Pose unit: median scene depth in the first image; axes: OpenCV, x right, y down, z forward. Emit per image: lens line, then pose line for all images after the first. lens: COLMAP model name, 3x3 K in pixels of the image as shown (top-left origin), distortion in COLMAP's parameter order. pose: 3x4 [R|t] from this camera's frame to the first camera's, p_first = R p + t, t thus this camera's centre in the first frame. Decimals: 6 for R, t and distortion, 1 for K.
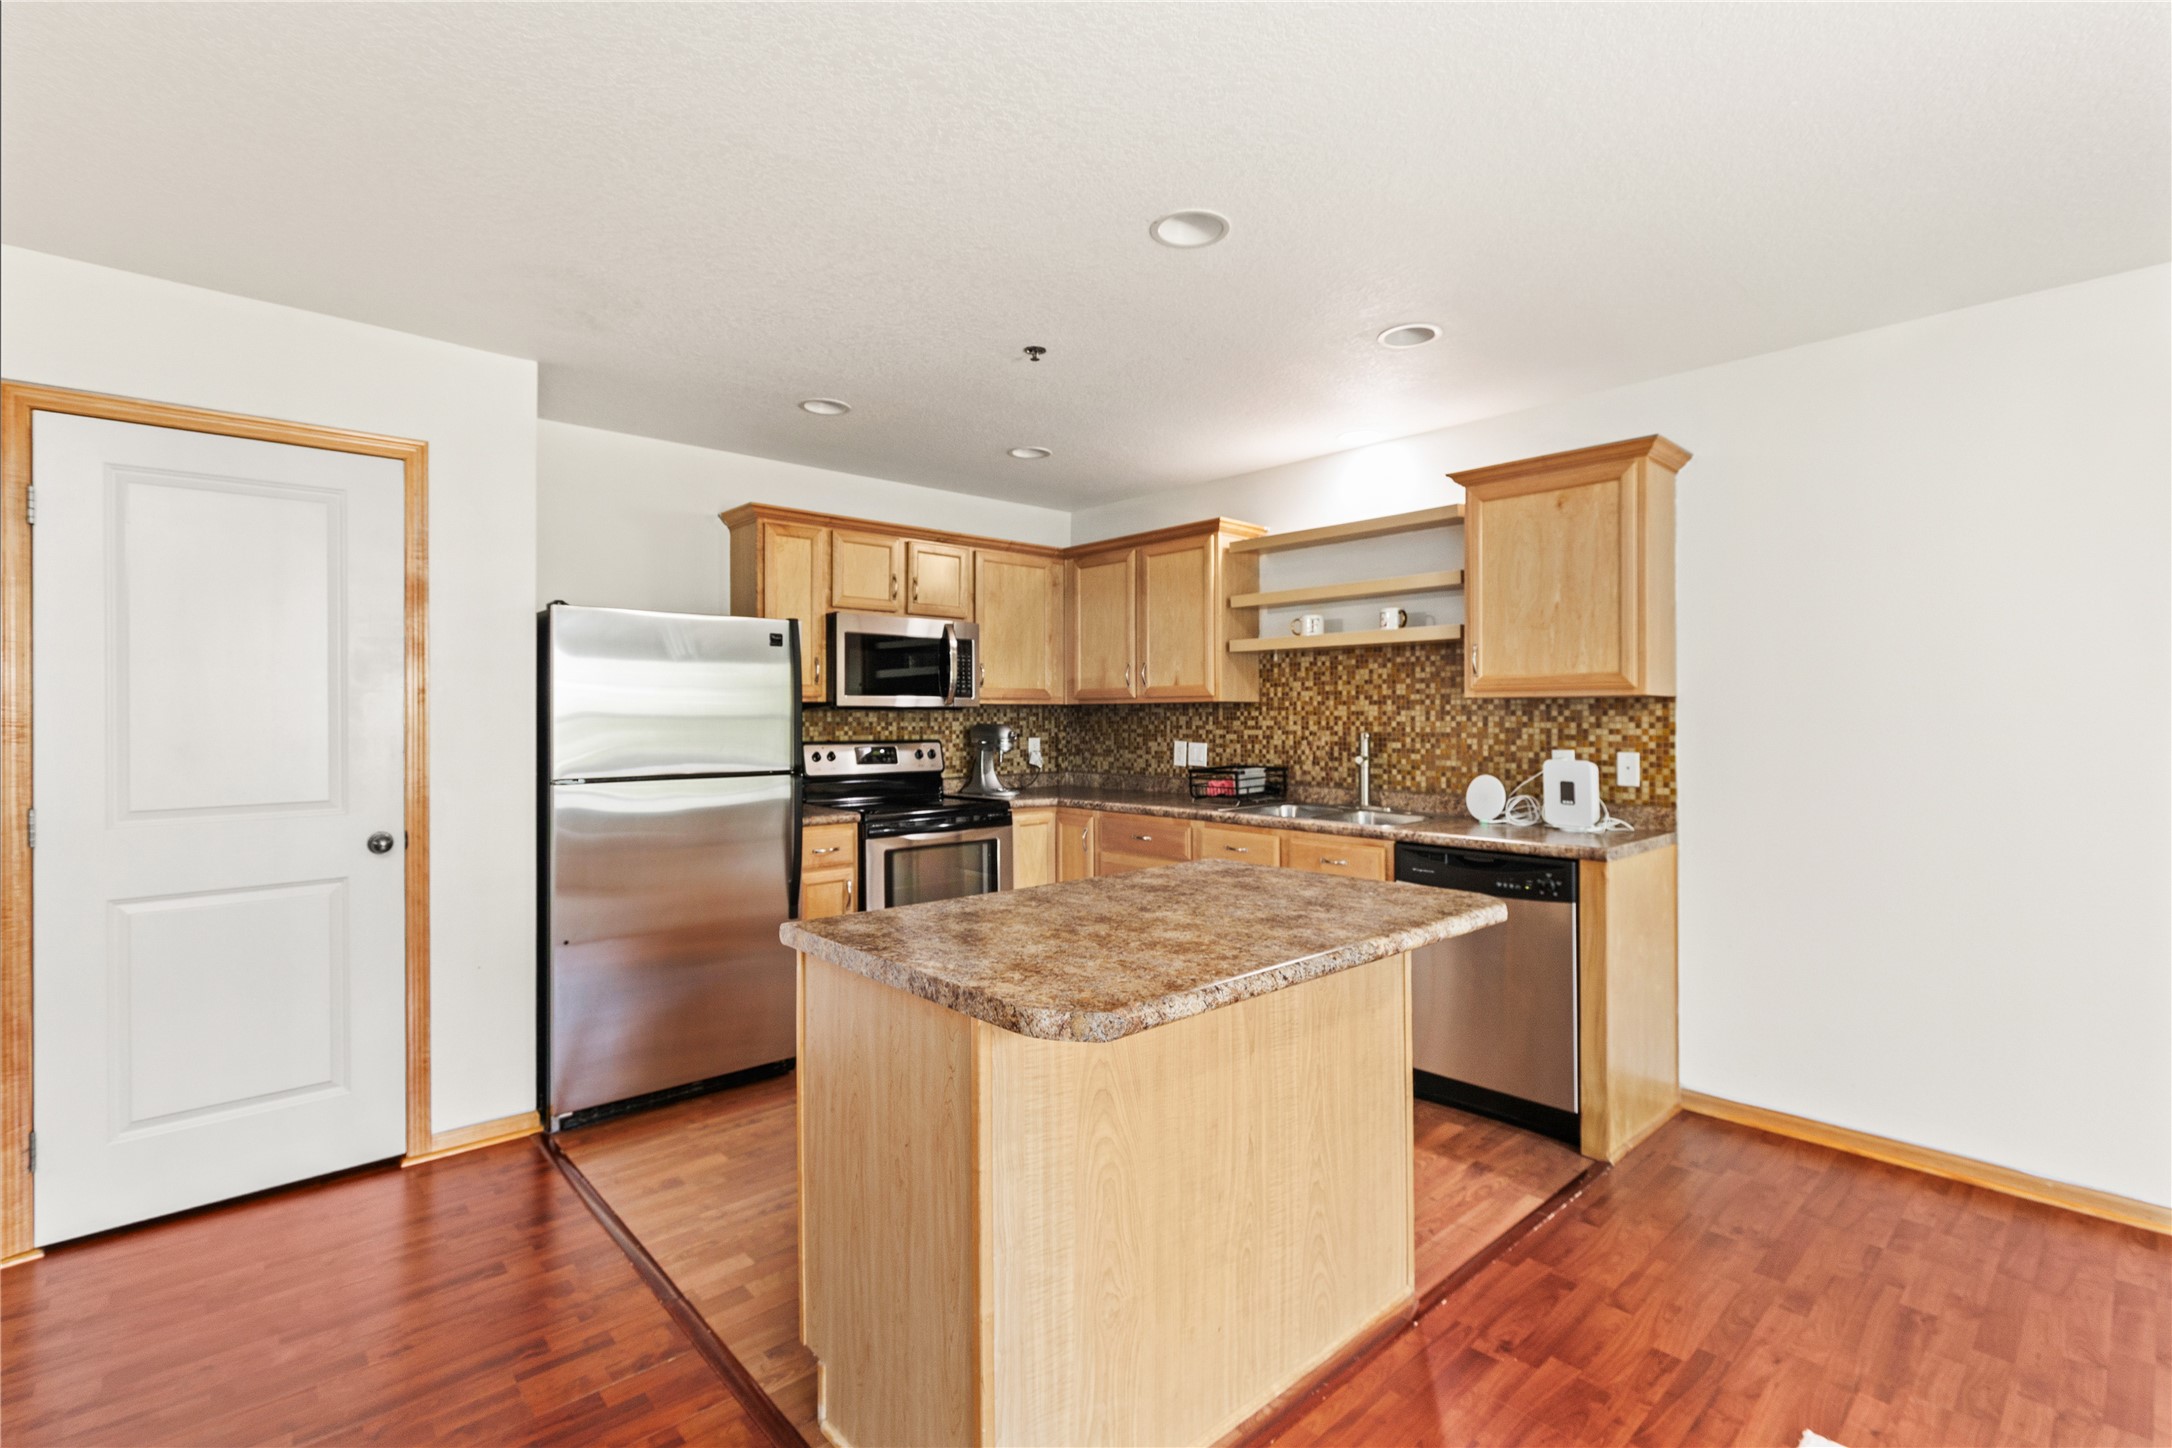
lens RADIAL K [[985.1, 0, 1115.9], [0, 985.1, 709.7], [0, 0, 1]] dist [-0.002961, -0.000812]
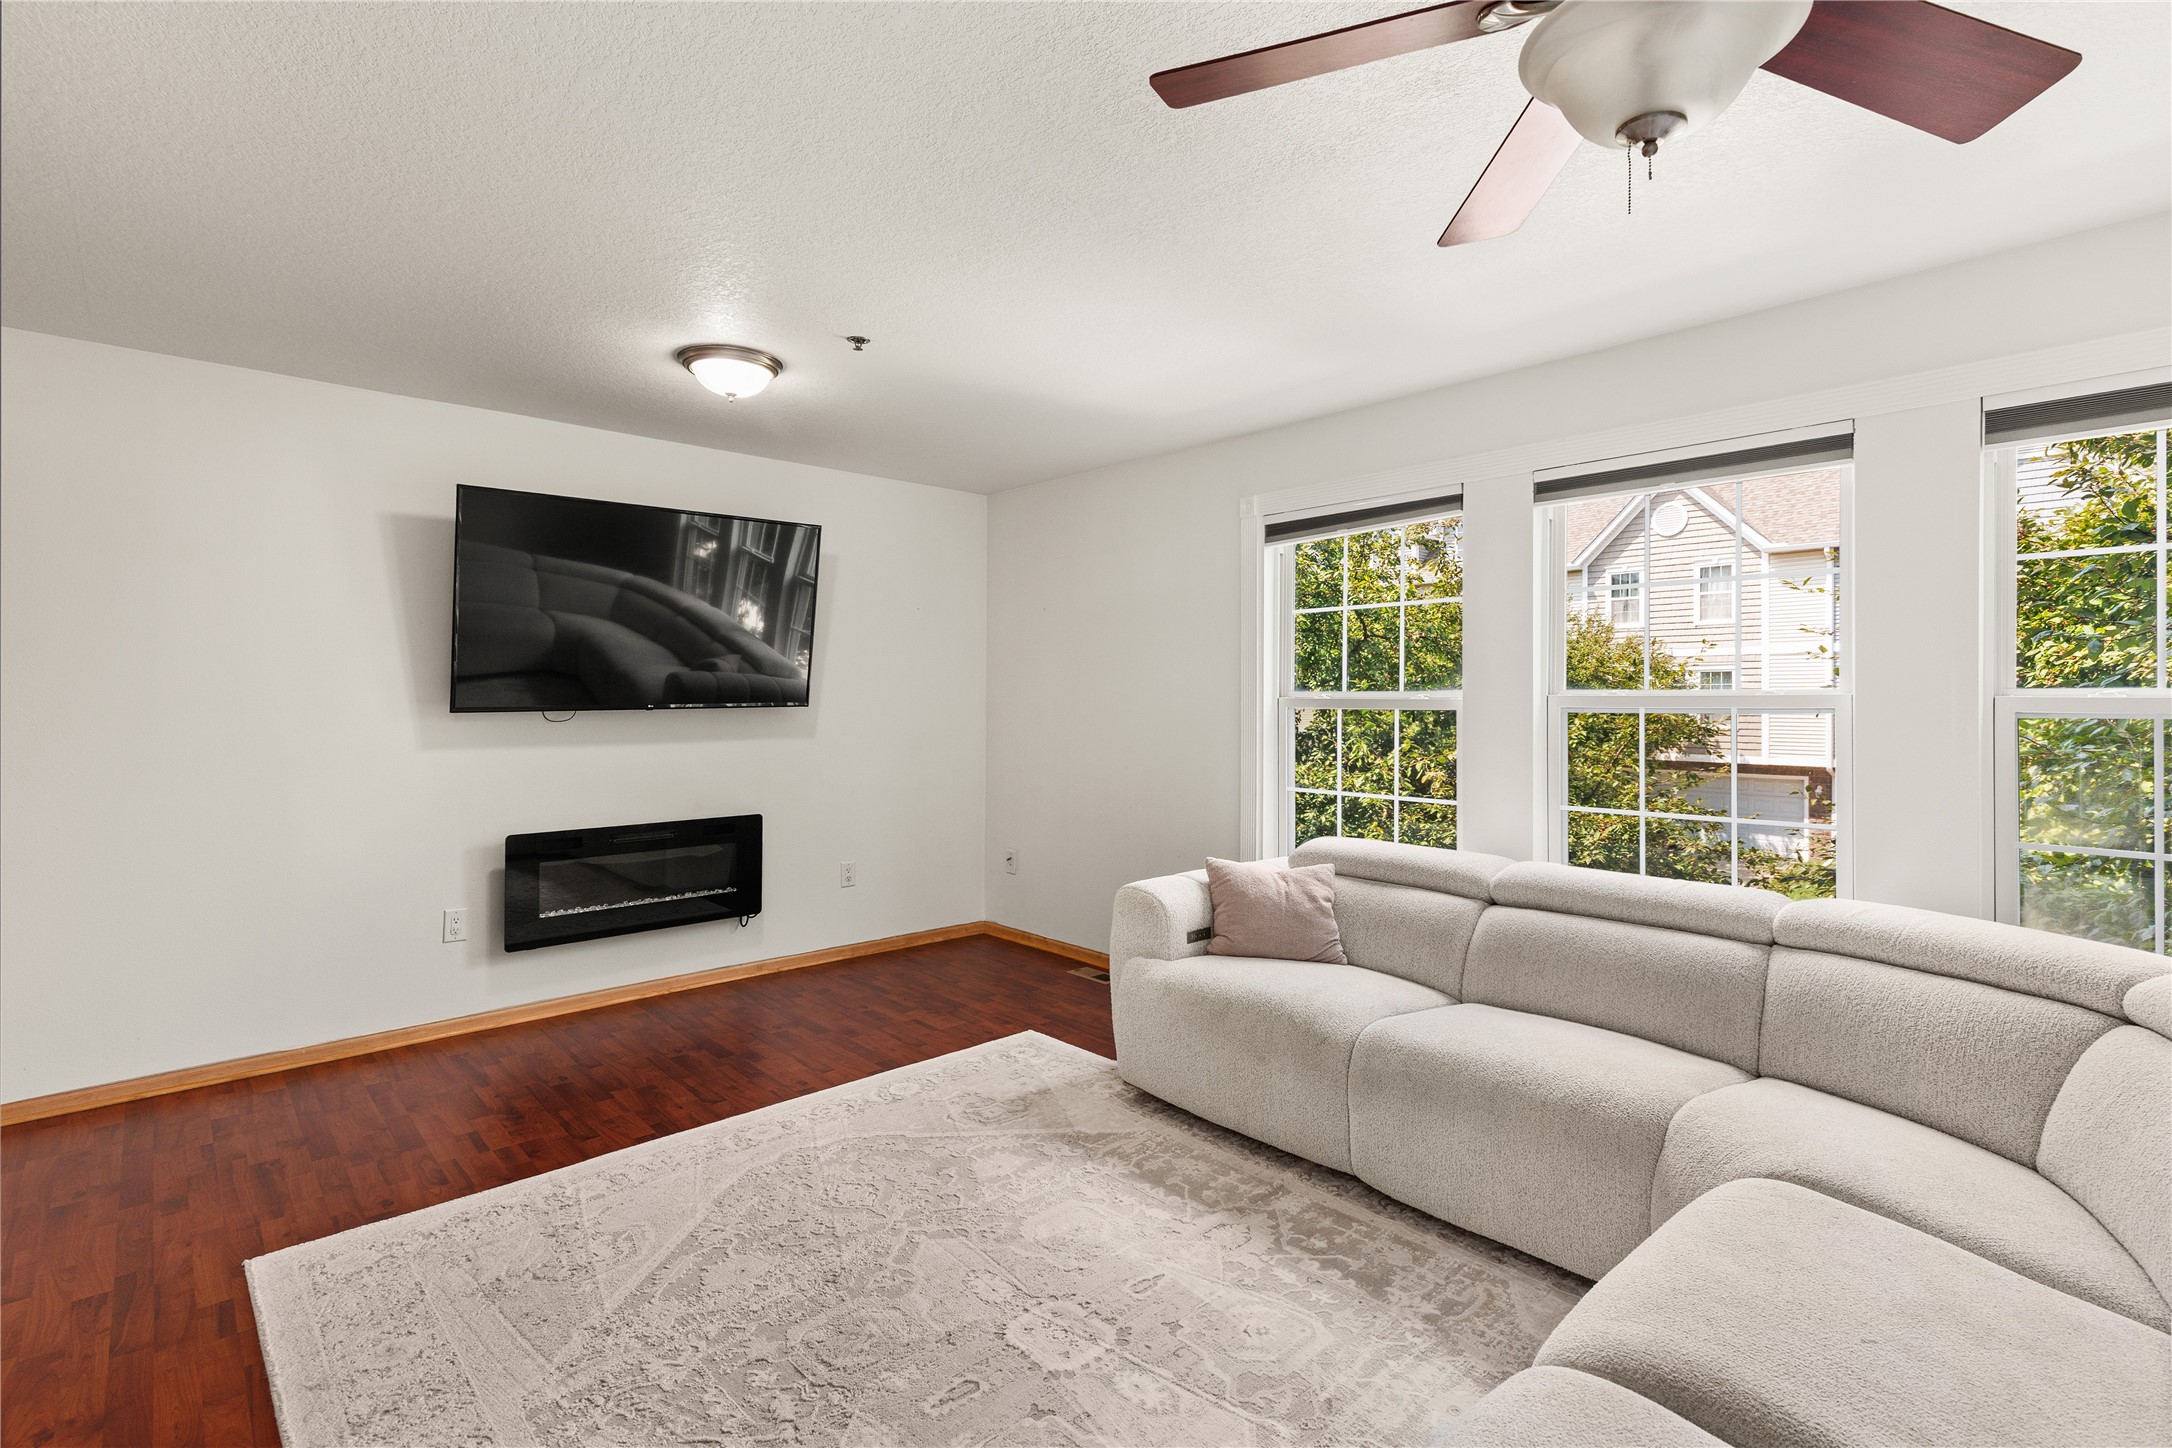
lens RADIAL K [[1006.2, 0, 1078.0], [0, 1006.2, 690.9], [0, 0, 1]] dist [0.003956, -0.000081]
pose [[0.011961, 0.007800, 0.999898, -0.266672], [-0.006376, 0.999950, -0.007724, -0.001111], [-0.999908, -0.006283, 0.012010, -0.042229]]
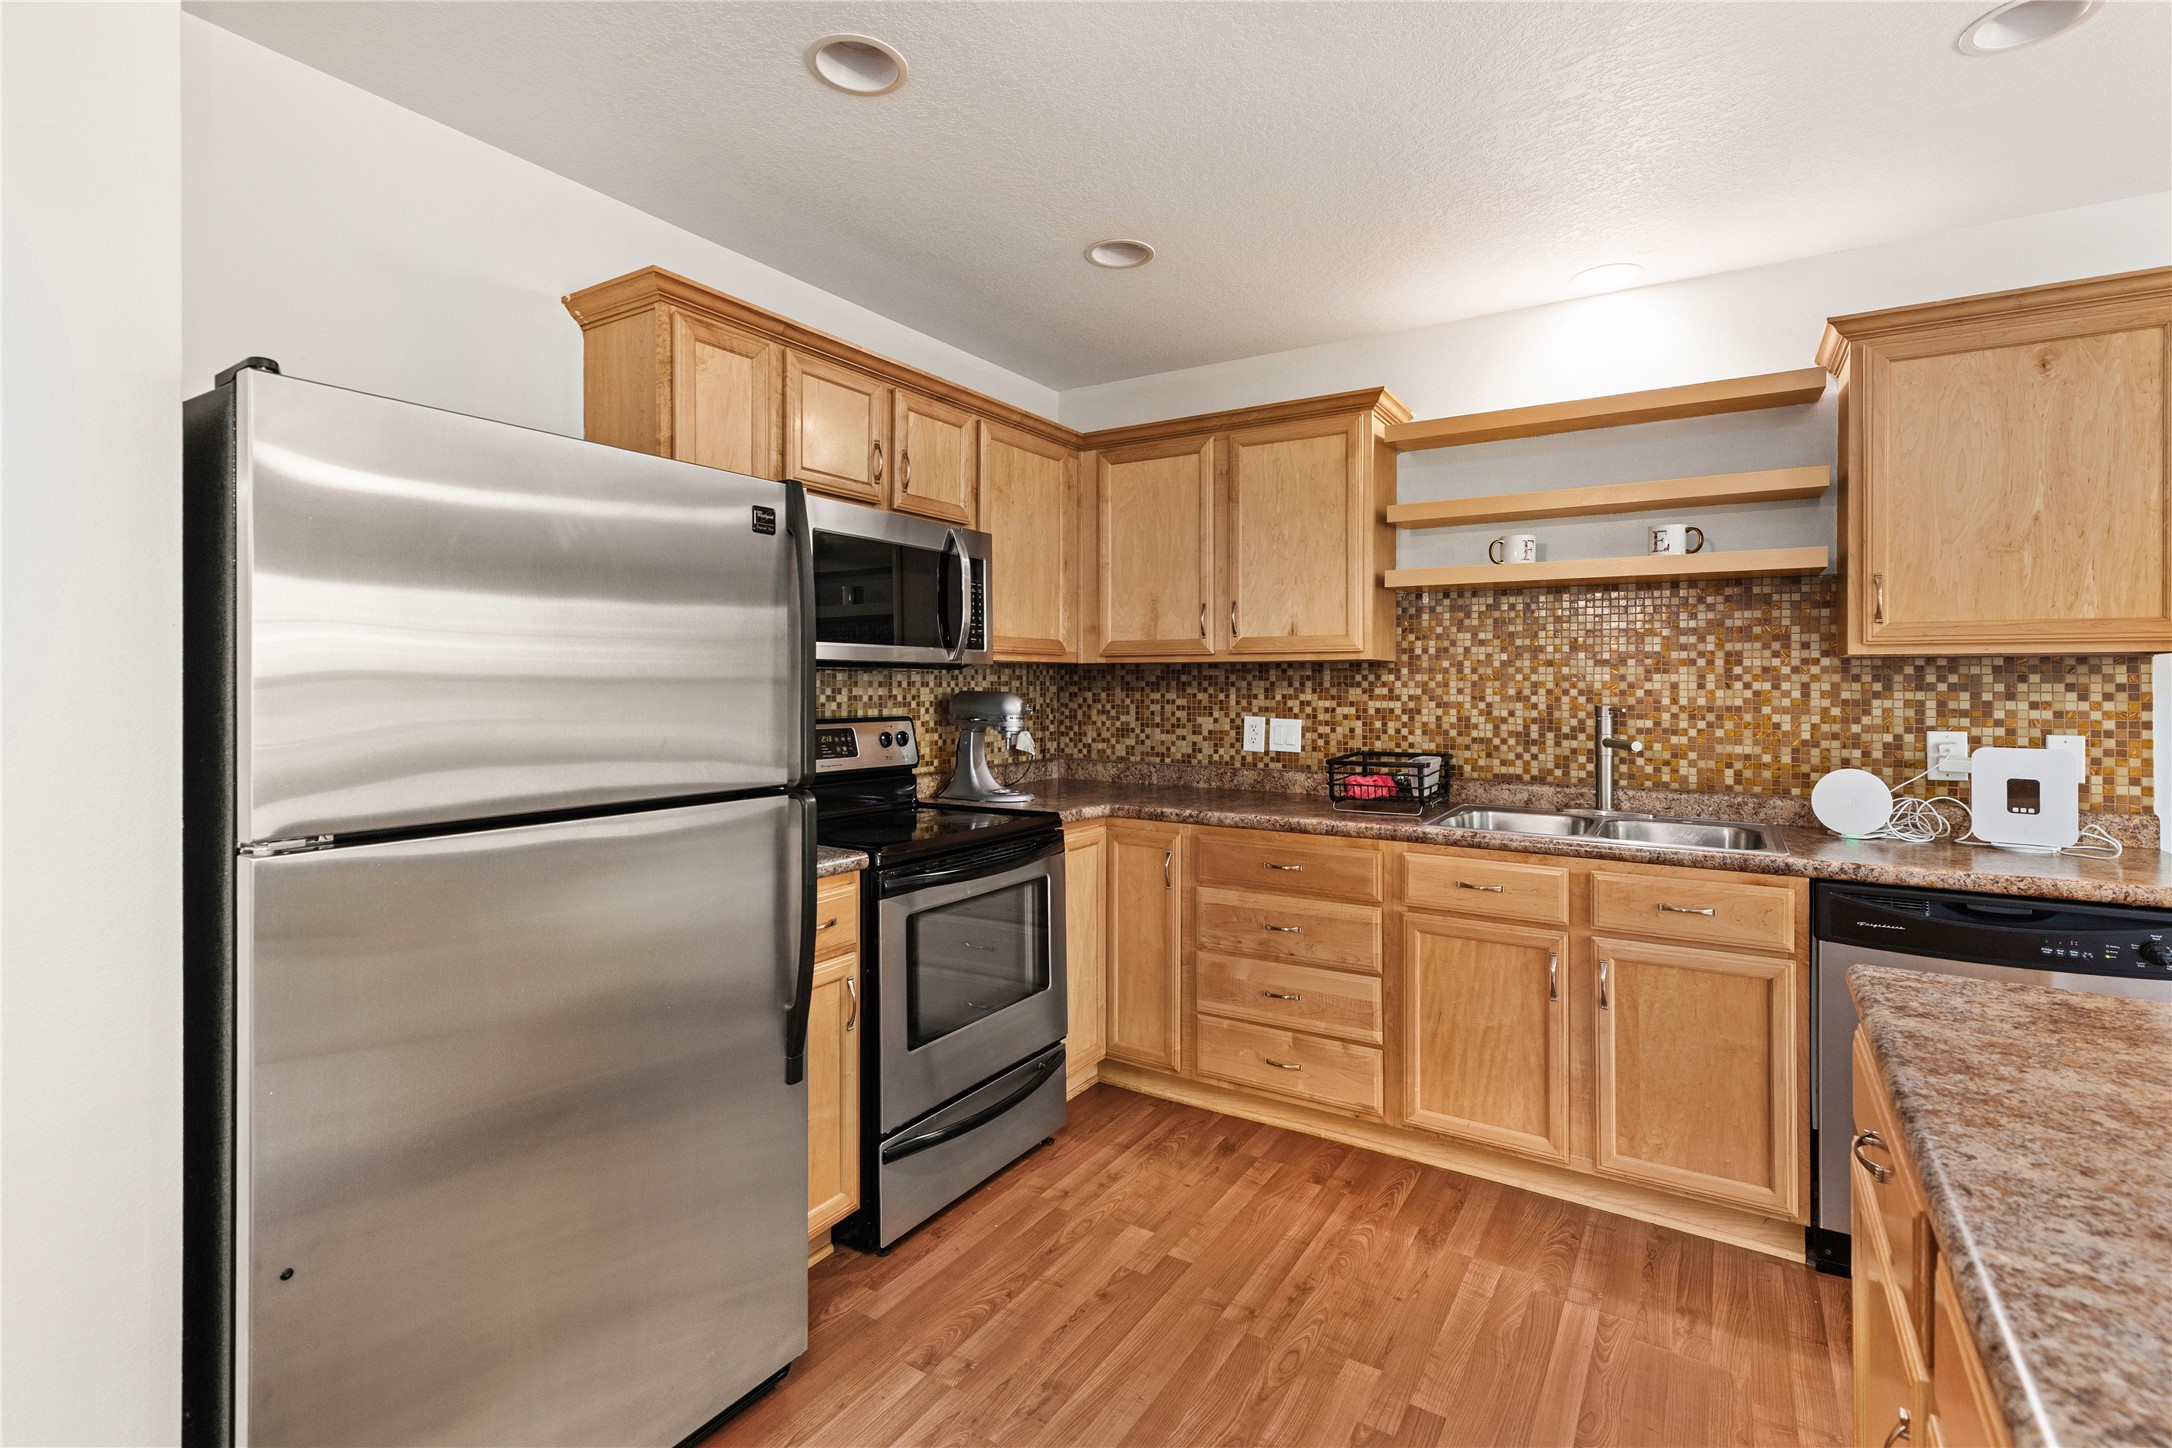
lens RADIAL K [[984.2, 0, 1107.9], [0, 984.2, 681.7], [0, 0, 1]] dist [0.000838, -0.000082]
pose [[0.964735, 0.005254, 0.263170, -0.270024], [-0.006541, 0.999971, 0.004015, 0.005947], [-0.263141, -0.005595, 0.964741, 0.424038]]
